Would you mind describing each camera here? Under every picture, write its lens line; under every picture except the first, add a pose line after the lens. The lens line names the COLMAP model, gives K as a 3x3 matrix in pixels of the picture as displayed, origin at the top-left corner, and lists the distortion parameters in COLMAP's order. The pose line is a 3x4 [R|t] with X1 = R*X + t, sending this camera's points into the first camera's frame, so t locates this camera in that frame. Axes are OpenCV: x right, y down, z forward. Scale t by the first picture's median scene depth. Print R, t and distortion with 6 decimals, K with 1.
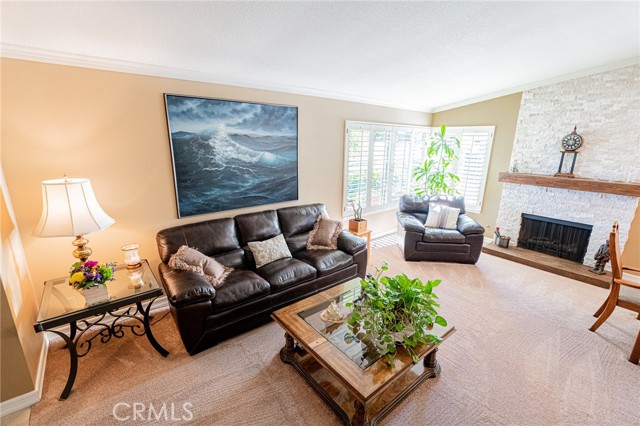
lens RADIAL K [[284.1, 0, 317.2], [0, 284.1, 214.1], [0, 0, 1]] dist [0.001451, -0.001052]
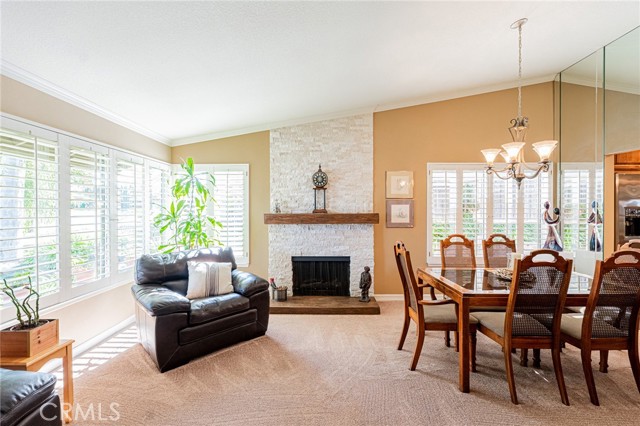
lens RADIAL K [[284.1, 0, 321.7], [0, 284.1, 209.7], [0, 0, 1]] dist [0.001451, -0.001052]
pose [[0.630217, -0.015518, 0.776264, 0.105691], [0.211556, 0.965402, -0.152454, 0.013566], [-0.747042, 0.260302, 0.611696, 0.431238]]
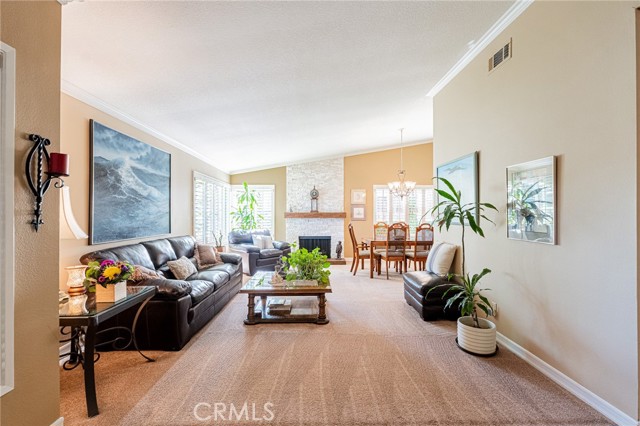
lens RADIAL K [[284.1, 0, 317.9], [0, 284.1, 213.7], [0, 0, 1]] dist [0.001451, -0.001052]
pose [[0.615668, -0.013208, 0.787895, -0.629755], [0.213229, 0.965351, -0.150437, 0.177125], [-0.758608, 0.260621, 0.597152, -0.115365]]
